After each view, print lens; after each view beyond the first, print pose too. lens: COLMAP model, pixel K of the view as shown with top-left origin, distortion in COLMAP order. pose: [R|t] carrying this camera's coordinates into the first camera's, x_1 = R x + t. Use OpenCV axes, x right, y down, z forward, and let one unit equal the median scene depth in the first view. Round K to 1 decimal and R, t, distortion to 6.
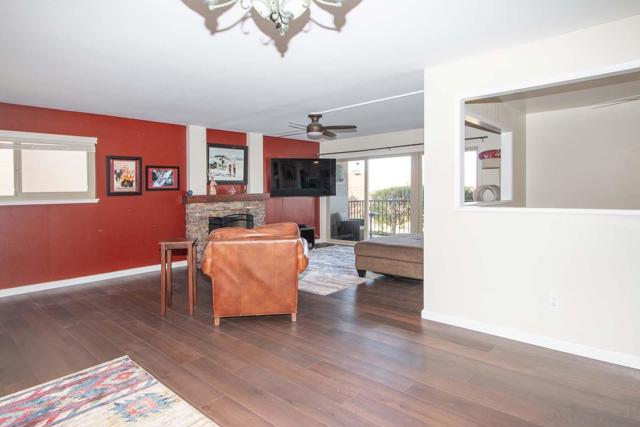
lens RADIAL K [[373.5, 0, 318.9], [0, 373.5, 194.2], [0, 0, 1]] dist [0.119604, 0.000221]
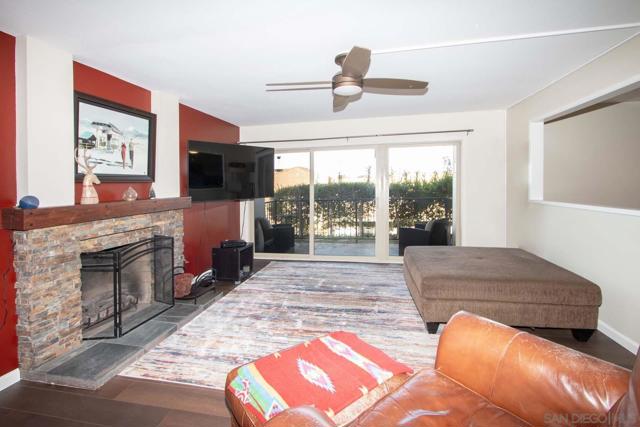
lens RADIAL K [[299.8, 0, 322.5], [0, 299.8, 188.3], [0, 0, 1]] dist [0.000087, 0.000161]
pose [[0.861989, -0.010413, 0.506820, -0.214743], [0.015558, 0.999861, -0.005918, -0.011241], [-0.506688, 0.012986, 0.862031, 0.520384]]
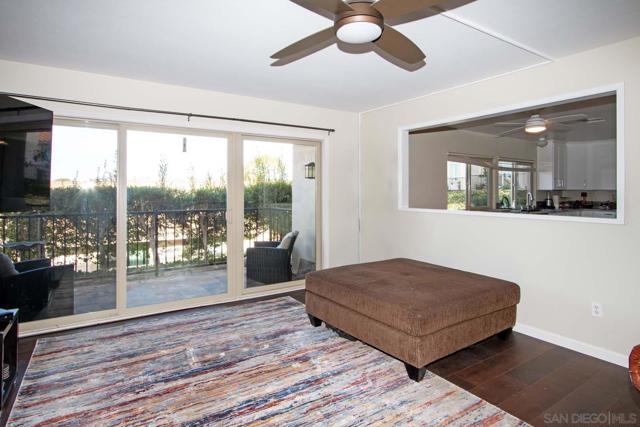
lens RADIAL K [[353.3, 0, 318.8], [0, 353.3, 195.9], [0, 0, 1]] dist [-0.004979, -0.000820]
pose [[0.266242, -0.003046, 0.963901, -0.269564], [0.007452, 0.999972, 0.001101, -0.011758], [-0.963877, 0.006890, 0.266257, 0.779928]]
